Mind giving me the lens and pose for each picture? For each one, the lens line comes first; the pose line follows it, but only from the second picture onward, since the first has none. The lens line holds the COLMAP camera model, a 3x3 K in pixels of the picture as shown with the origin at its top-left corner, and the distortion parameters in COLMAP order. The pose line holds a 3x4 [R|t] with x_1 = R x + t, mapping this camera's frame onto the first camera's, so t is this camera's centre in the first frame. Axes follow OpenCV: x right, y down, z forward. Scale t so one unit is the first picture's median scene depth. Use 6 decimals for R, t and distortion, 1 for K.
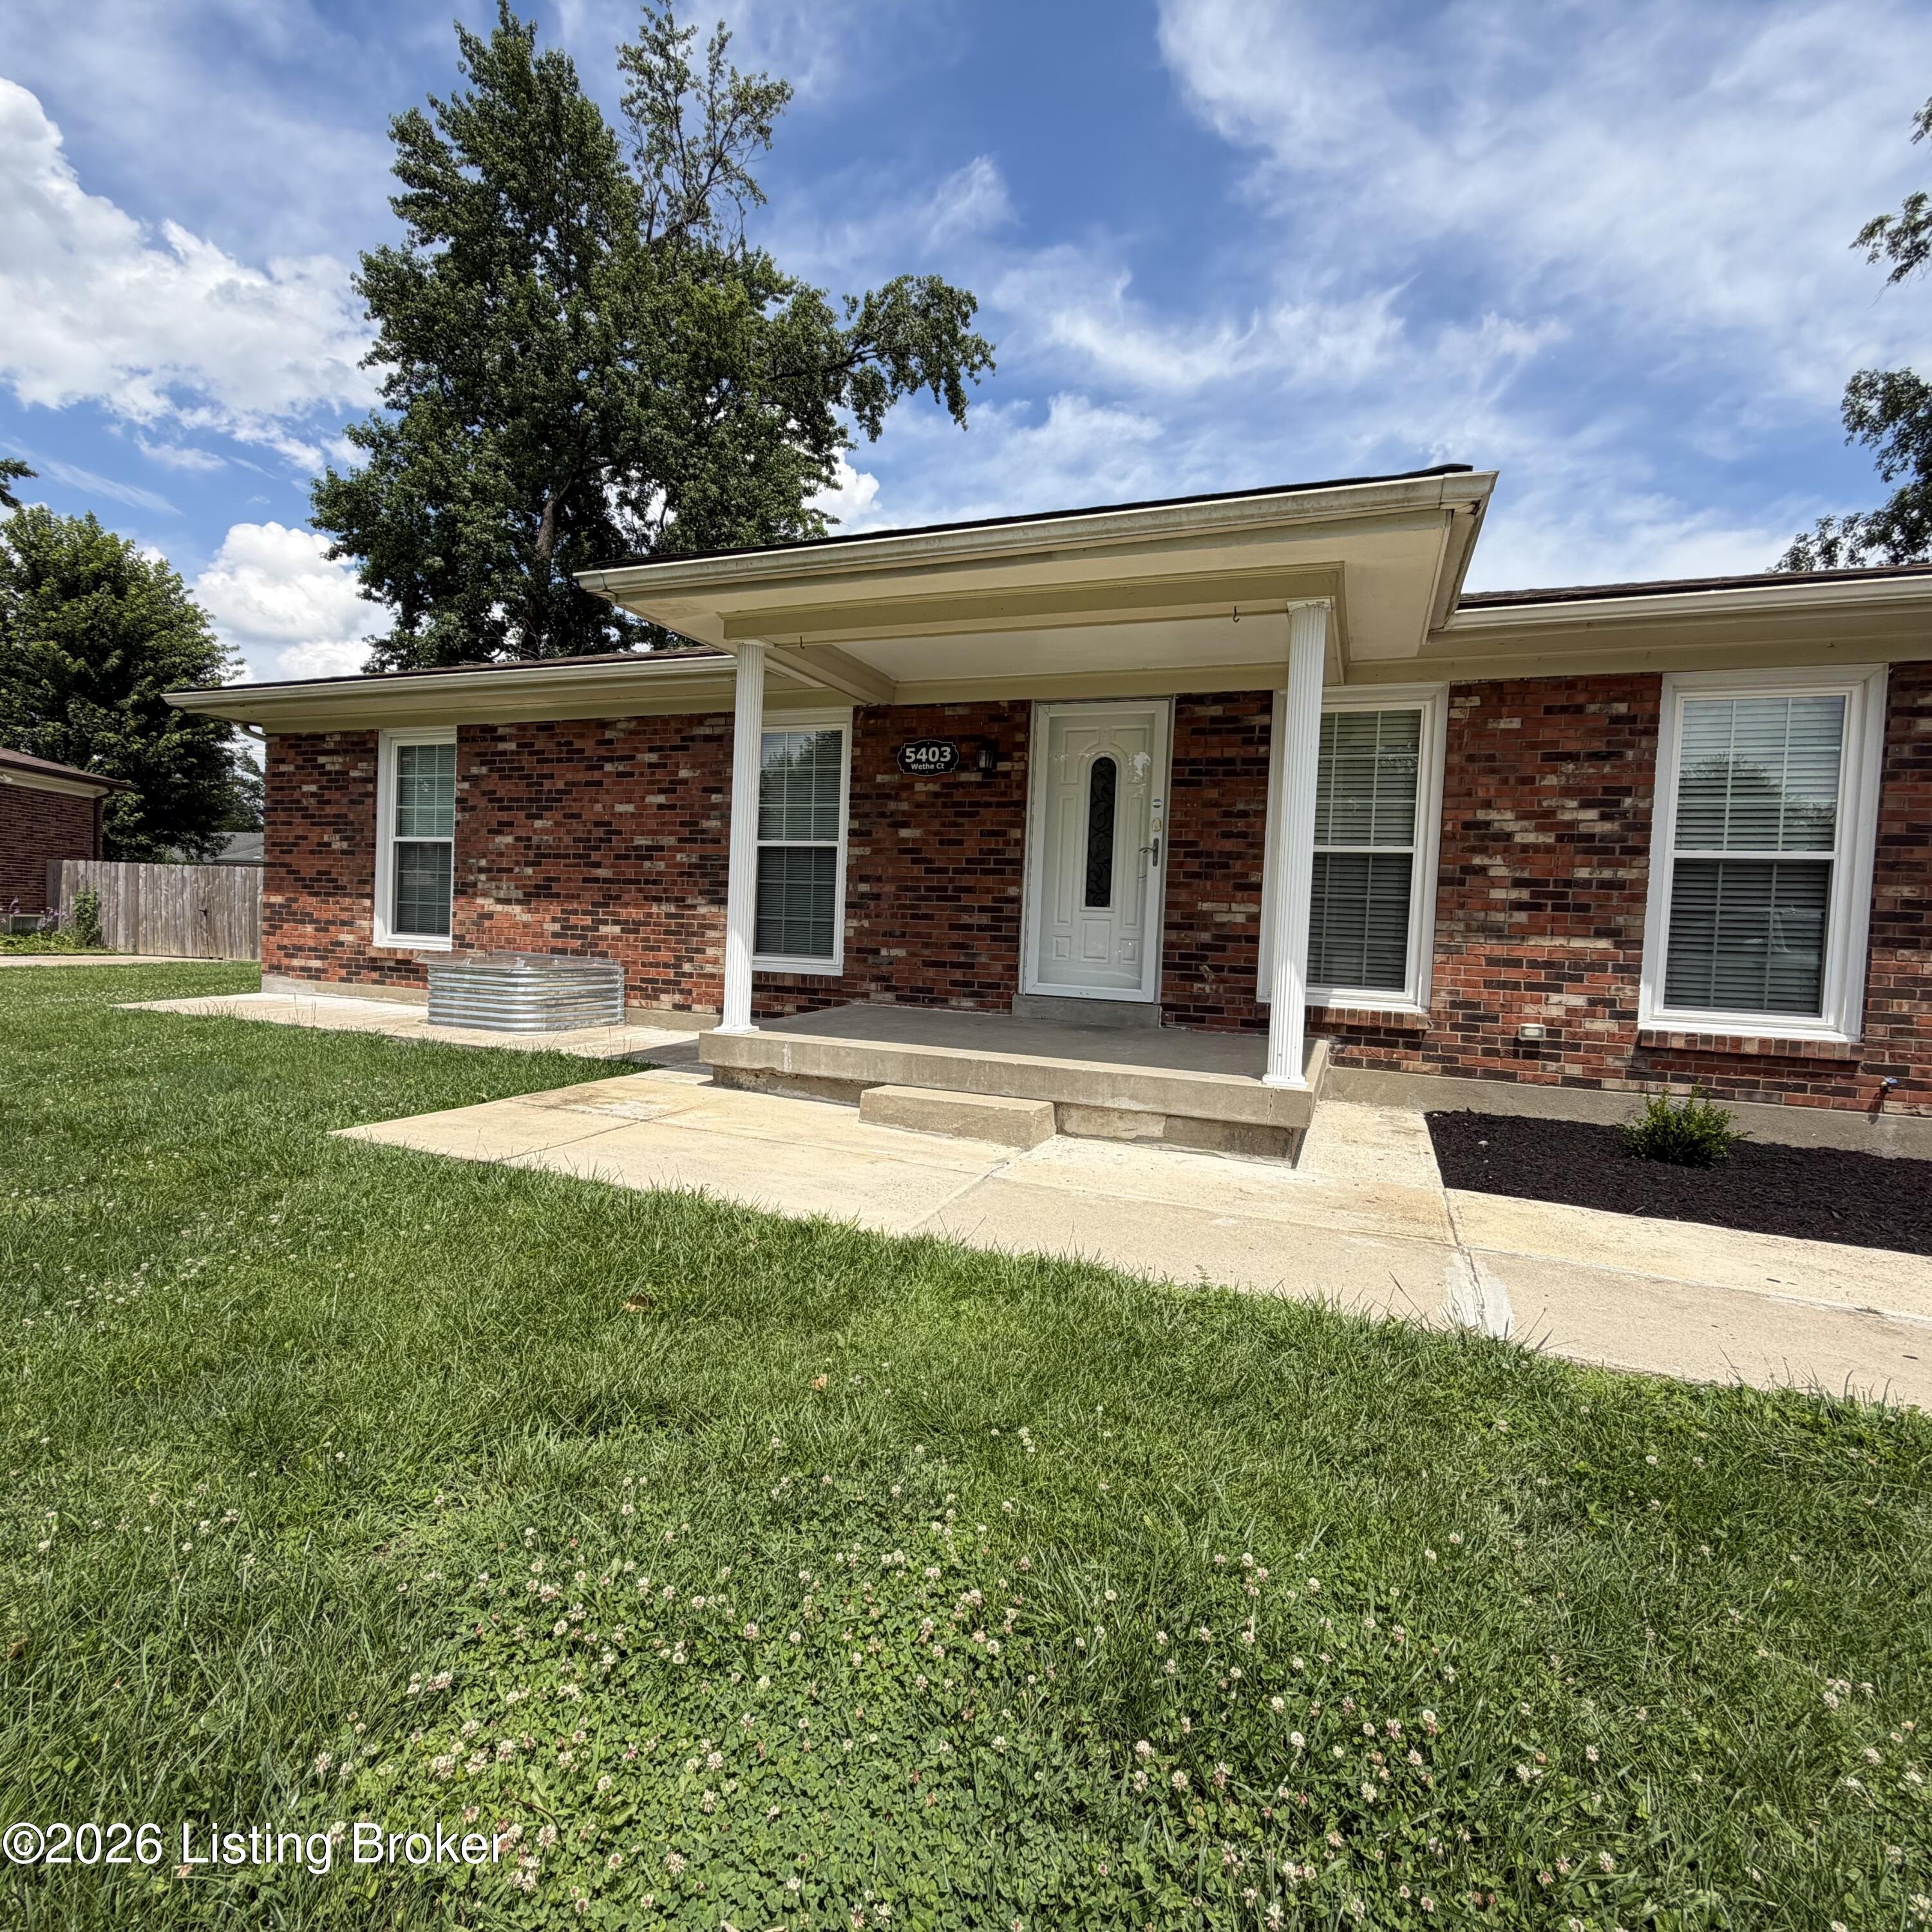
lens RADIAL K [[1028.2, 0, 952.3], [0, 1028.2, 972.2], [0, 0, 1]] dist [0.000447, -0.000527]
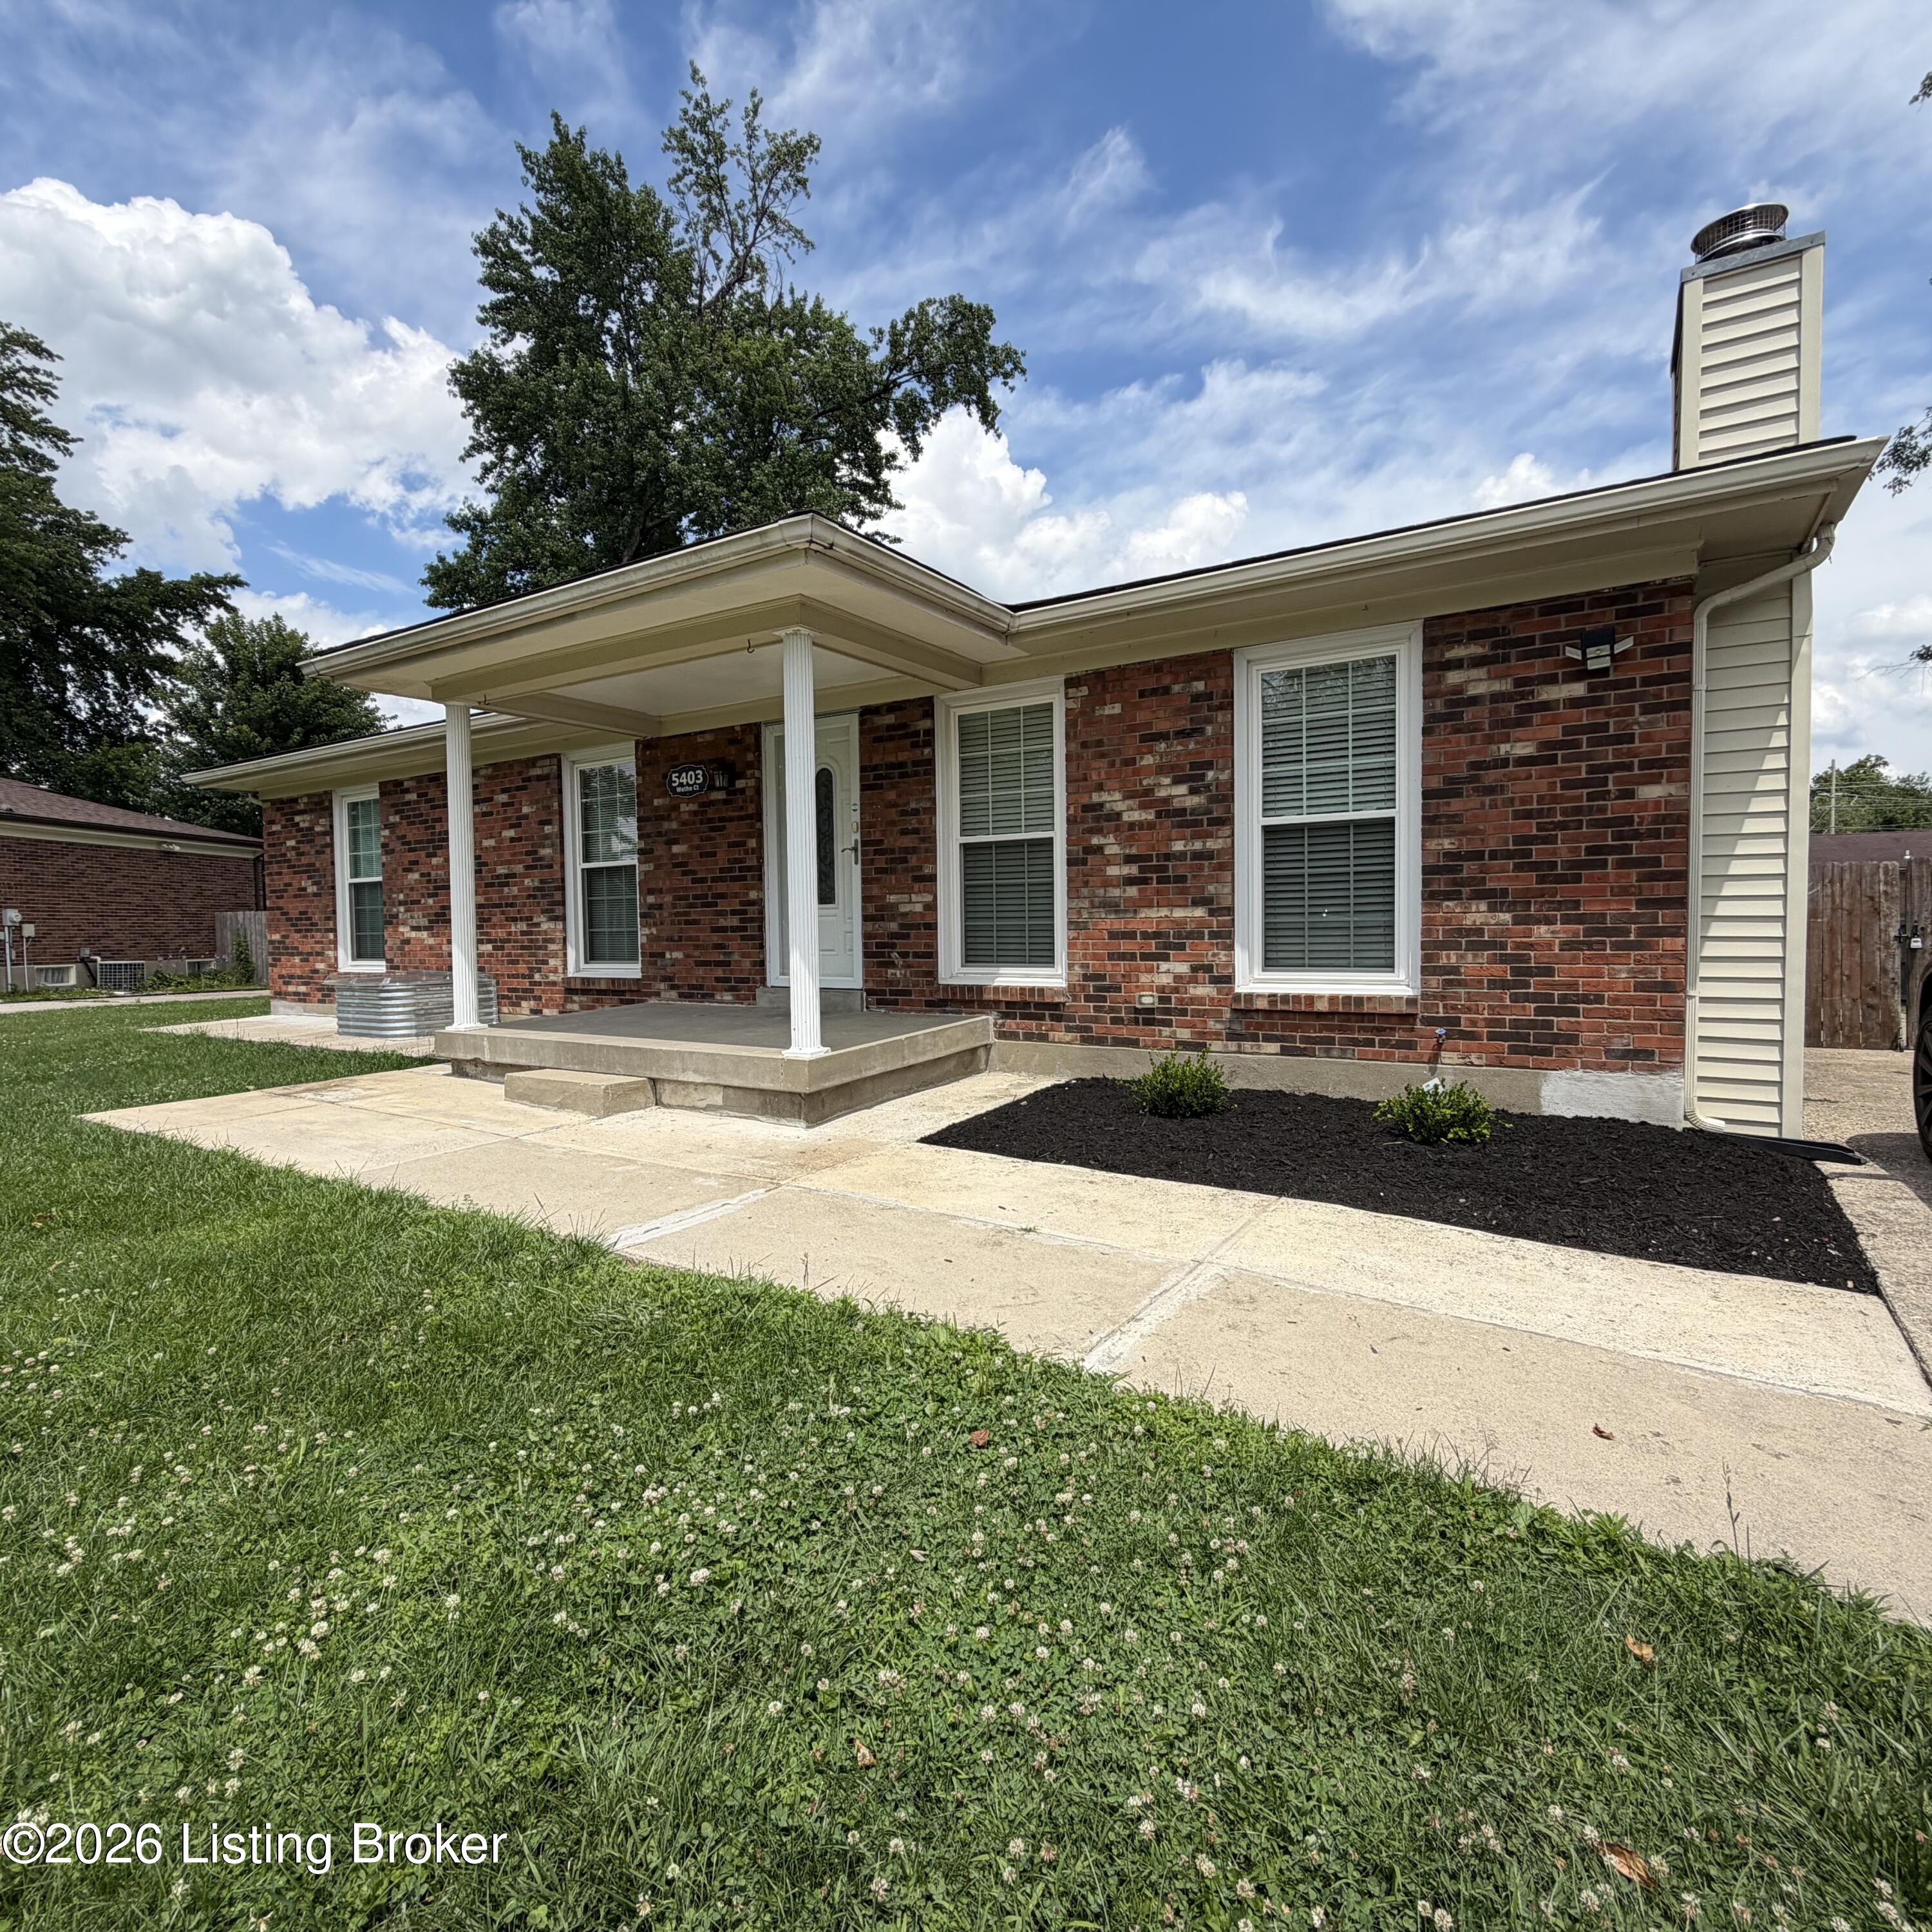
lens RADIAL K [[1028.2, 0, 945.7], [0, 1028.2, 970.6], [0, 0, 1]] dist [0.000447, -0.000527]
pose [[0.981596, -0.050122, -0.184272, 0.422442], [0.049988, 0.998735, -0.005374, 0.018119], [0.184308, -0.003936, 0.982861, -0.055434]]
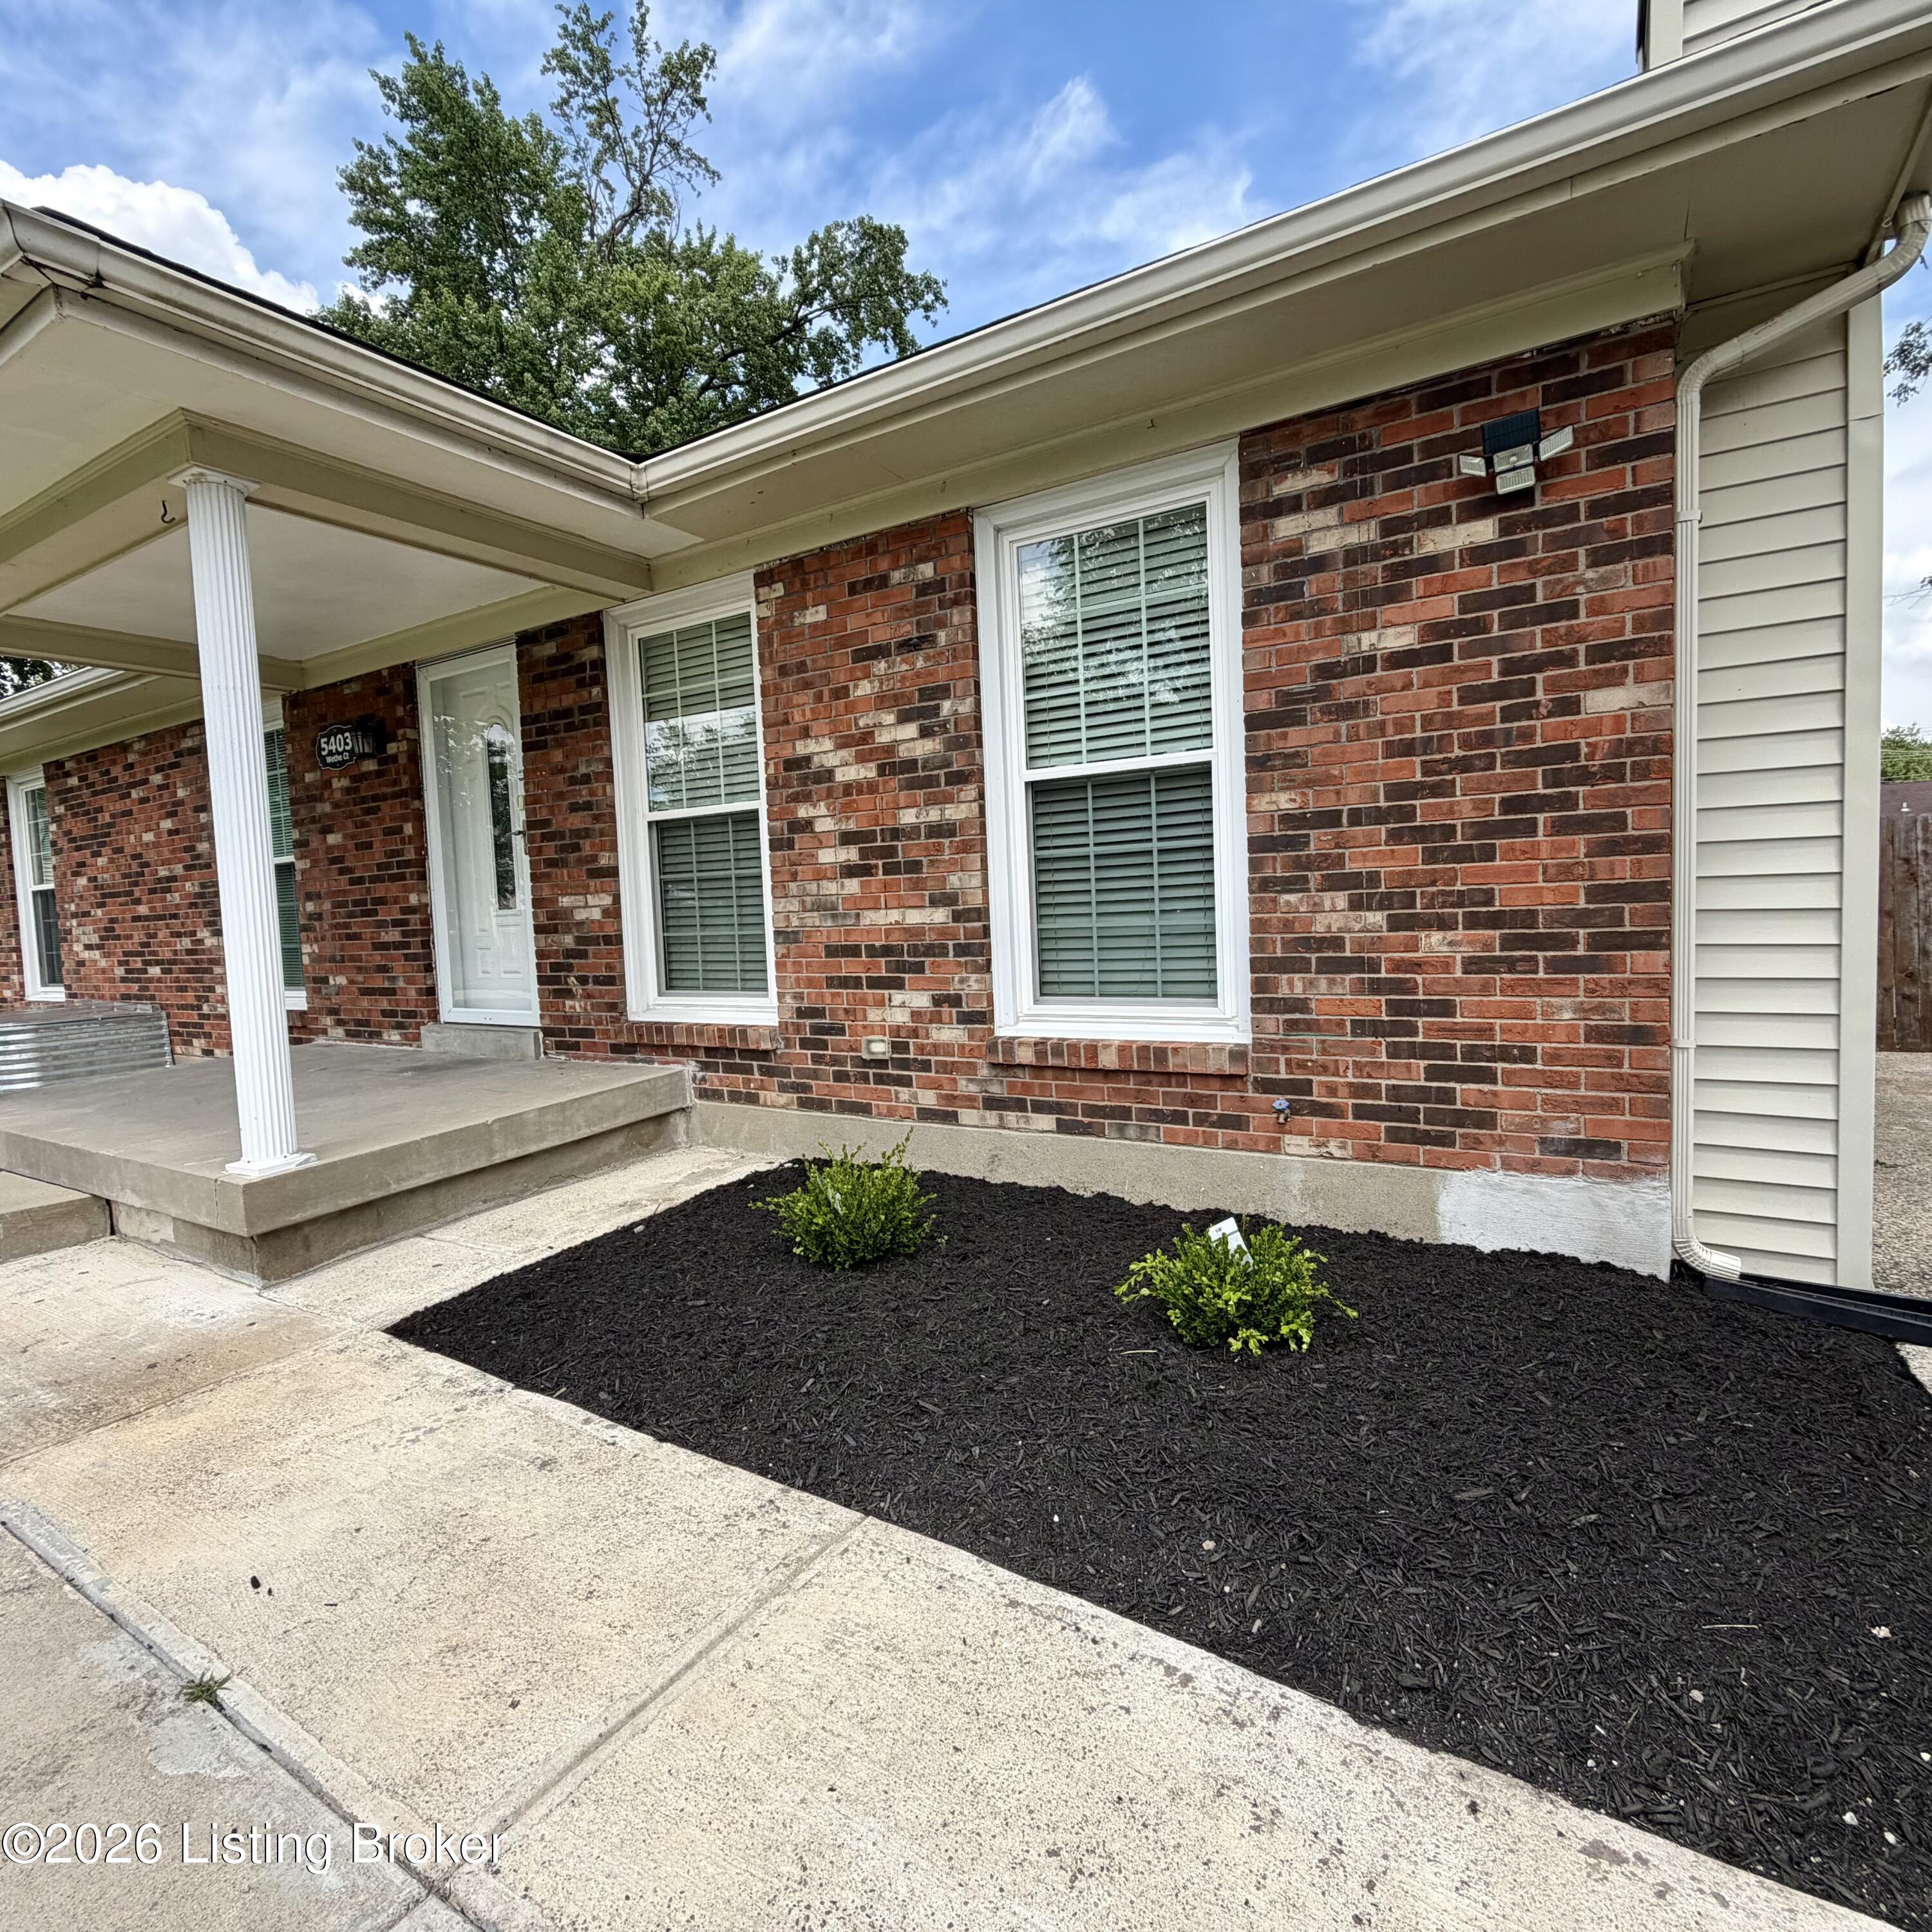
lens RADIAL K [[1028.2, 0, 947.0], [0, 1028.2, 968.7], [0, 0, 1]] dist [0.000447, -0.000527]
pose [[0.981289, -0.073926, -0.177784, 0.562147], [0.077446, 0.996913, 0.012934, -0.000561], [0.176279, -0.026460, 0.983985, 0.237420]]
